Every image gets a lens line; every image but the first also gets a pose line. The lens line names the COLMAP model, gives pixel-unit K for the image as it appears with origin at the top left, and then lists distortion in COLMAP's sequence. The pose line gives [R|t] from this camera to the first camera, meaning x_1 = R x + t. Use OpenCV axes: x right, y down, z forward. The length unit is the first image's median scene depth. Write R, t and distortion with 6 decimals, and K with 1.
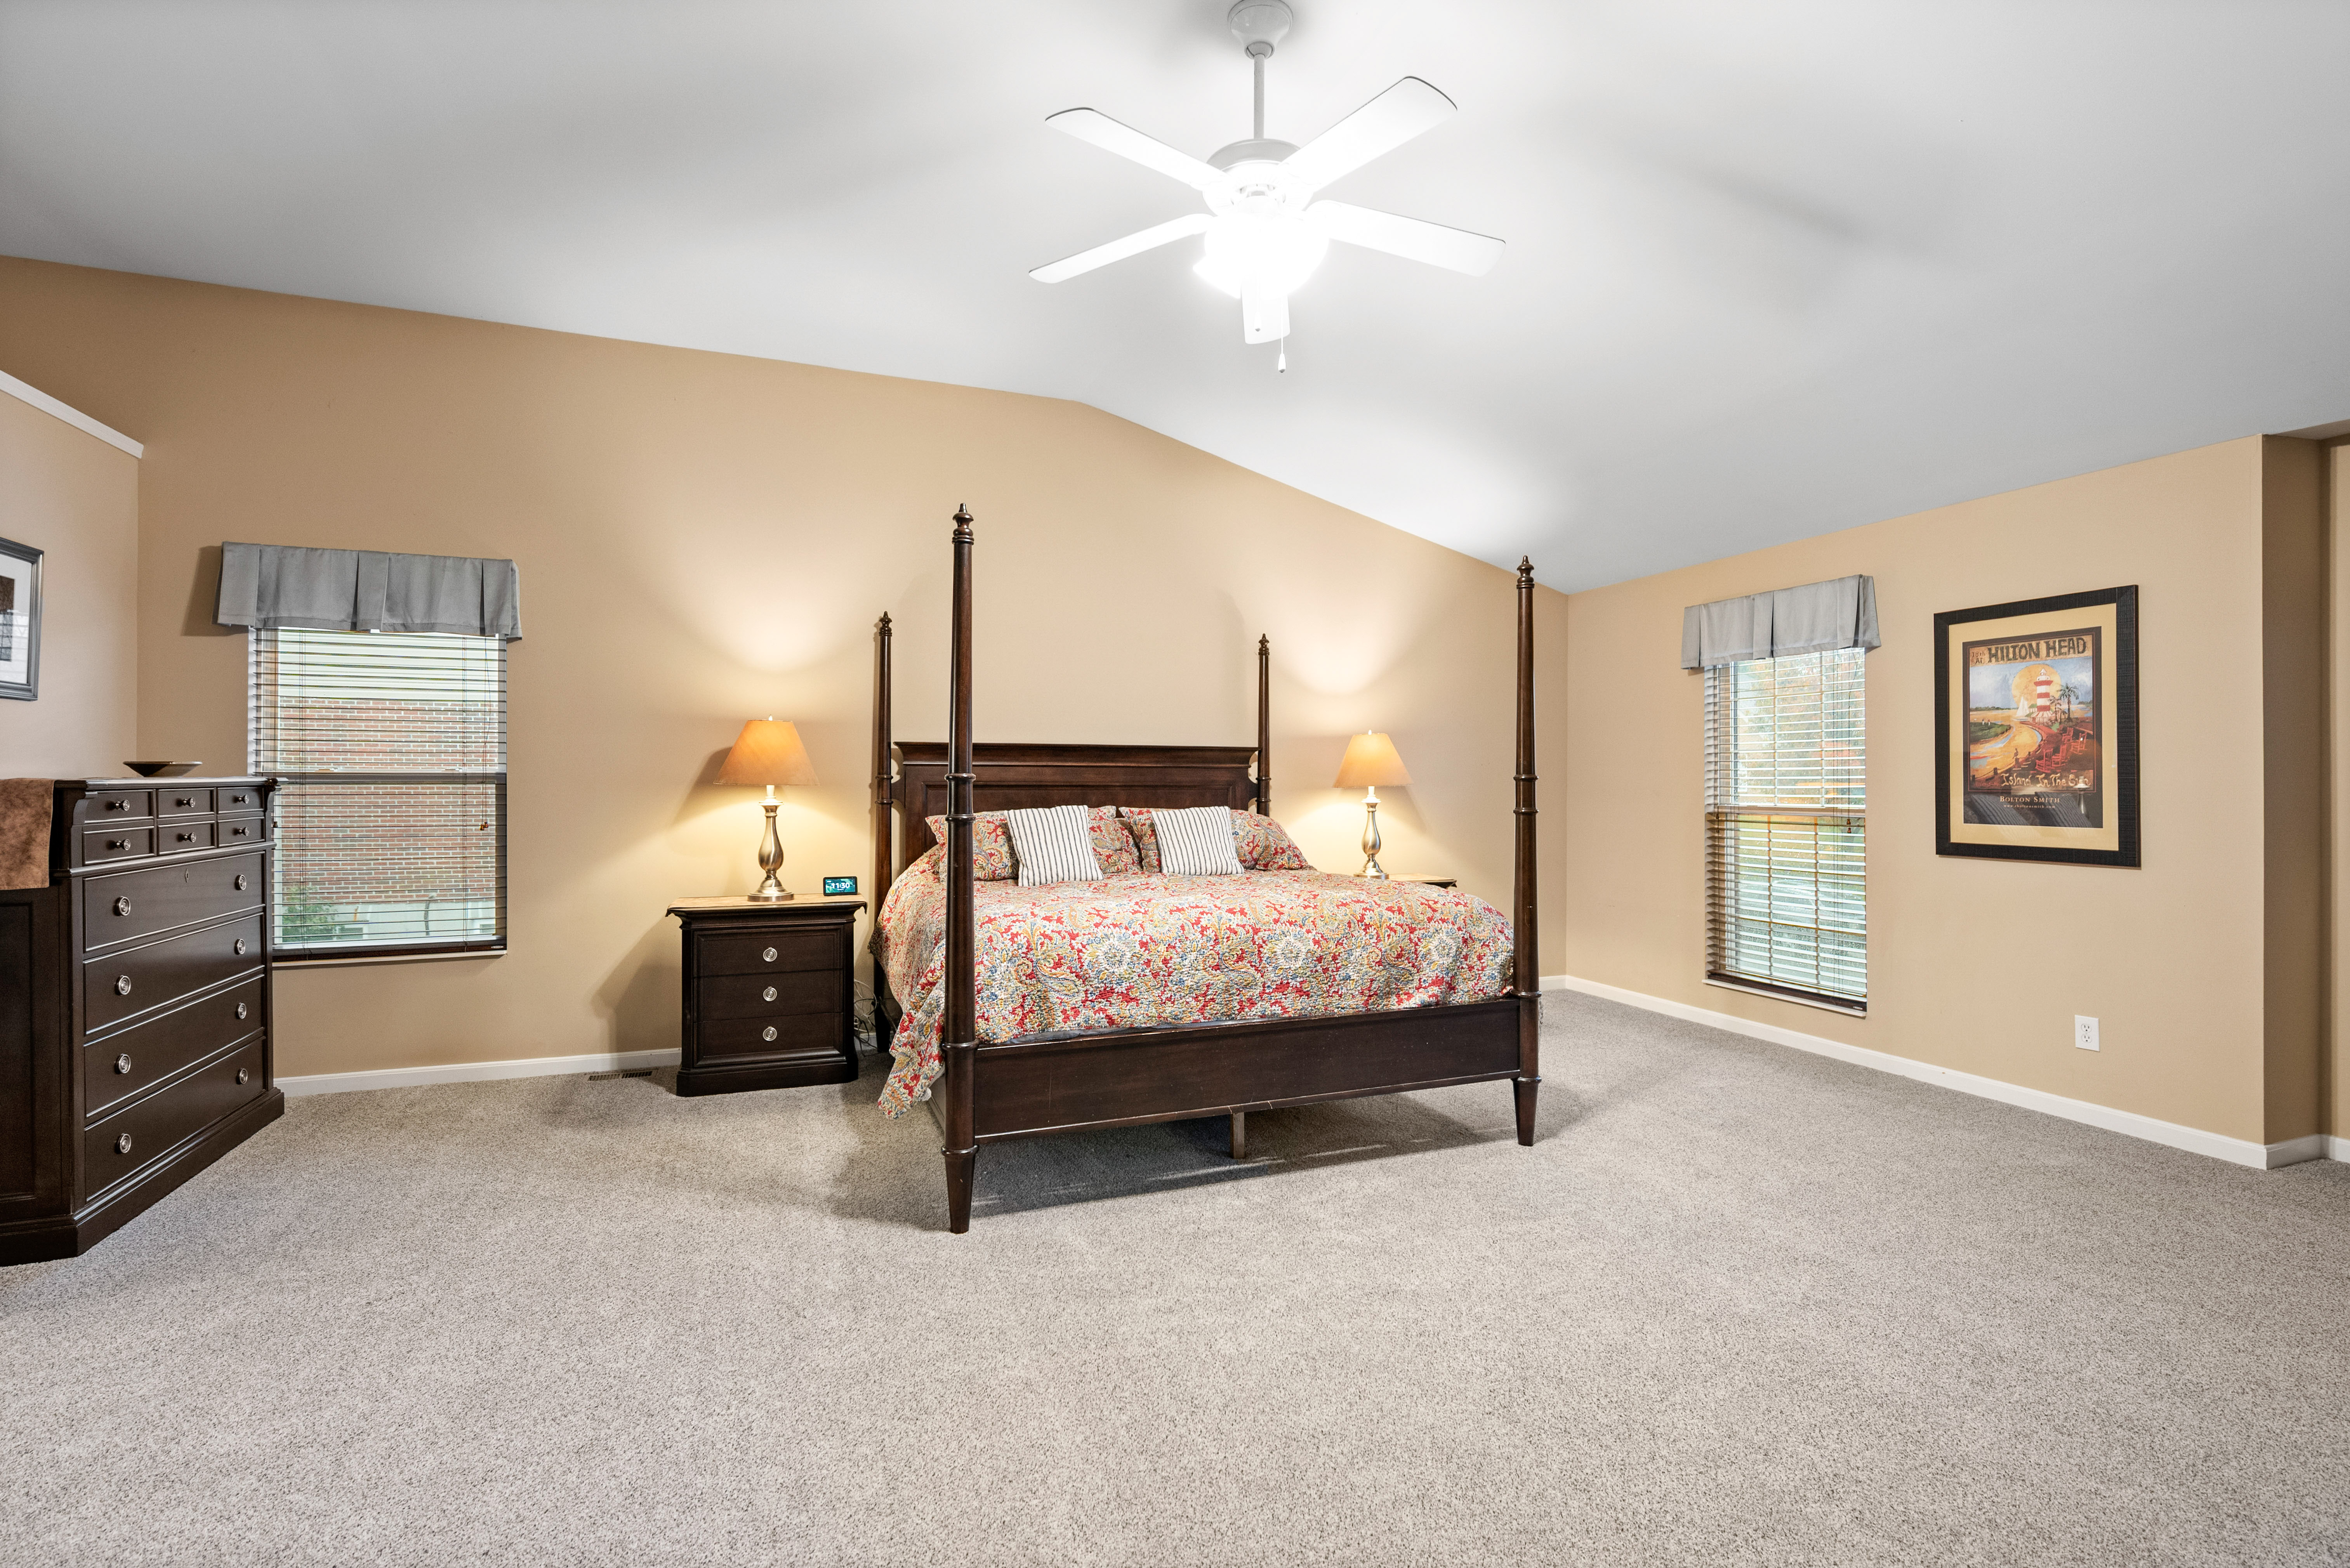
lens RADIAL K [[971.3, 0, 1170.2], [0, 971.3, 769.7], [0, 0, 1]] dist [0.030333, 0.000191]
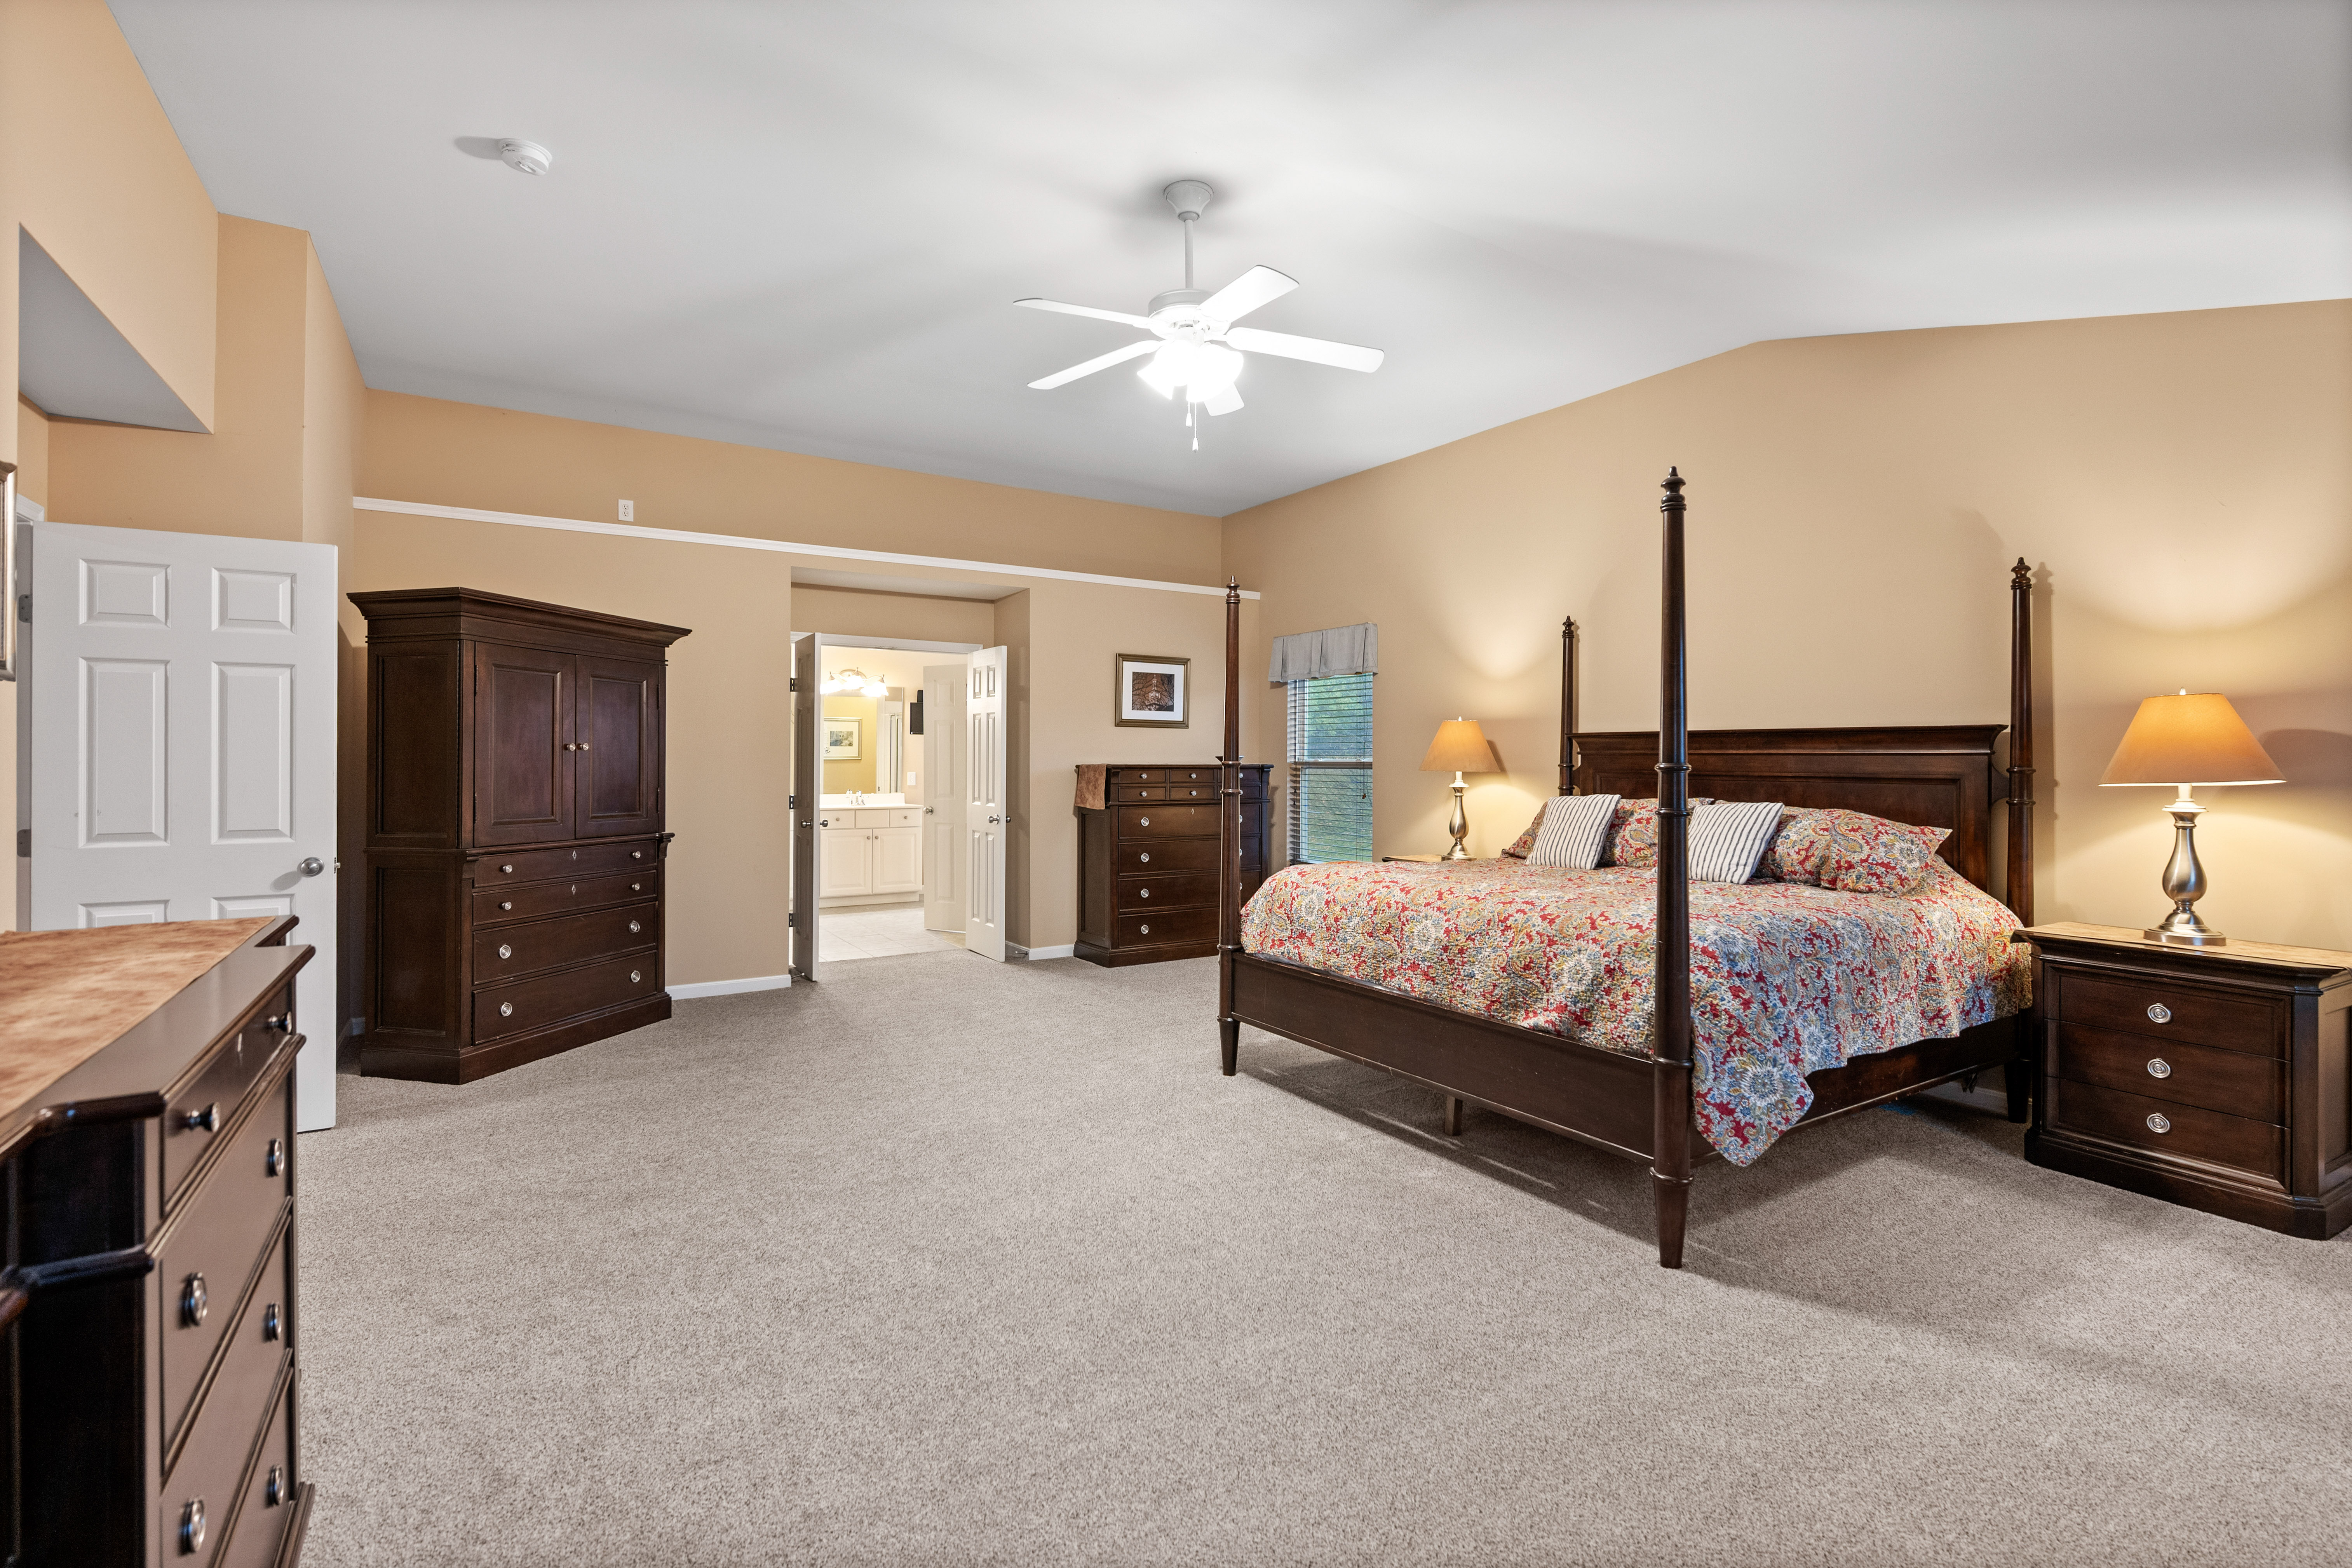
lens RADIAL K [[1045.5, 0, 1169.4], [0, 1045.5, 783.9], [0, 0, 1]] dist [0.001810, 0.000702]
pose [[0.223710, 0.018809, -0.974474, 1.073618], [-0.001582, 0.999819, 0.018935, 0.008194], [0.974654, -0.002694, 0.223699, 0.471617]]
